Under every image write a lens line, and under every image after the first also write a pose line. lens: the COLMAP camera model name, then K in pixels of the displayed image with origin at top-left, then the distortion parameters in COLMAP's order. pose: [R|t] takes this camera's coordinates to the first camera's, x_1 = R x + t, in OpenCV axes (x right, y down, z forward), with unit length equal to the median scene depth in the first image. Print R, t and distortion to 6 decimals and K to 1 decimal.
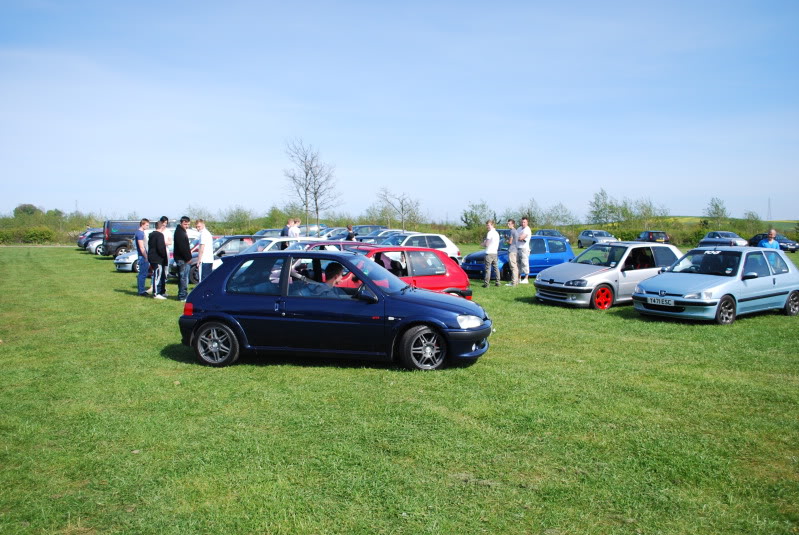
lens RADIAL K [[686.4, 0, 399.5], [0, 686.4, 267.5], [0, 0, 1]] dist [-0.057563, -0.000716]
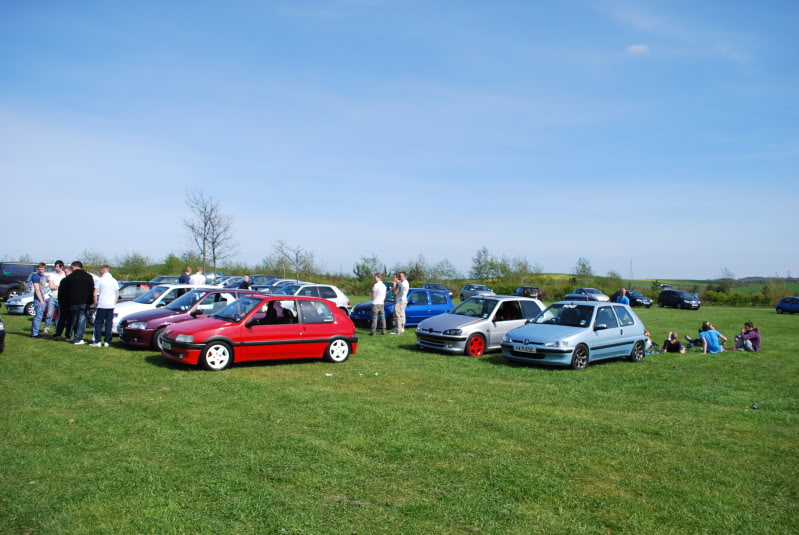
lens RADIAL K [[655.3, 0, 400.3], [0, 655.3, 254.0], [0, 0, 1]] dist [-0.077902, 0.009928]
pose [[0.987002, 0.030731, 0.157741, 0.005587], [-0.015375, 0.995101, -0.097662, 0.002067], [-0.159969, 0.093968, 0.982639, -0.046492]]
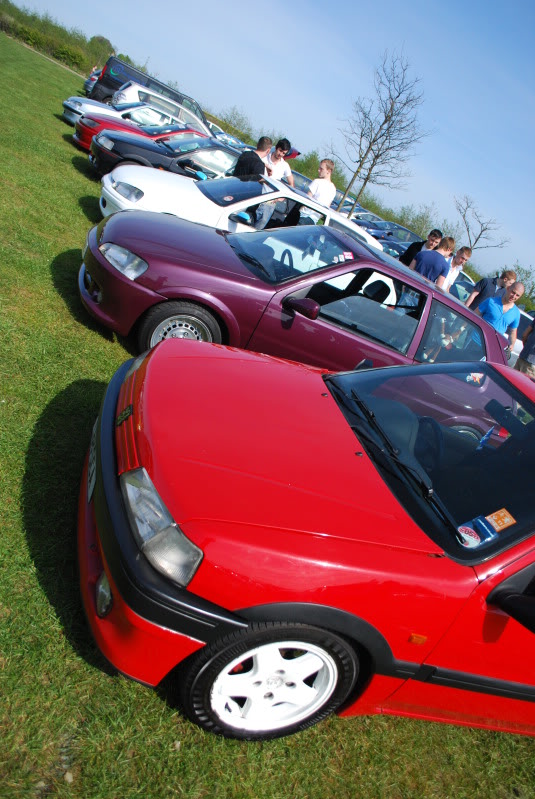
lens RADIAL K [[655.3, 0, 288.2], [0, 655.3, 401.4], [0, 0, 1]] dist [-0.077902, 0.009928]
pose [[0.862182, 0.505133, -0.038517, -0.163588], [-0.482011, 0.841360, 0.244499, -0.053085], [0.155912, -0.192237, 0.968884, 0.993423]]
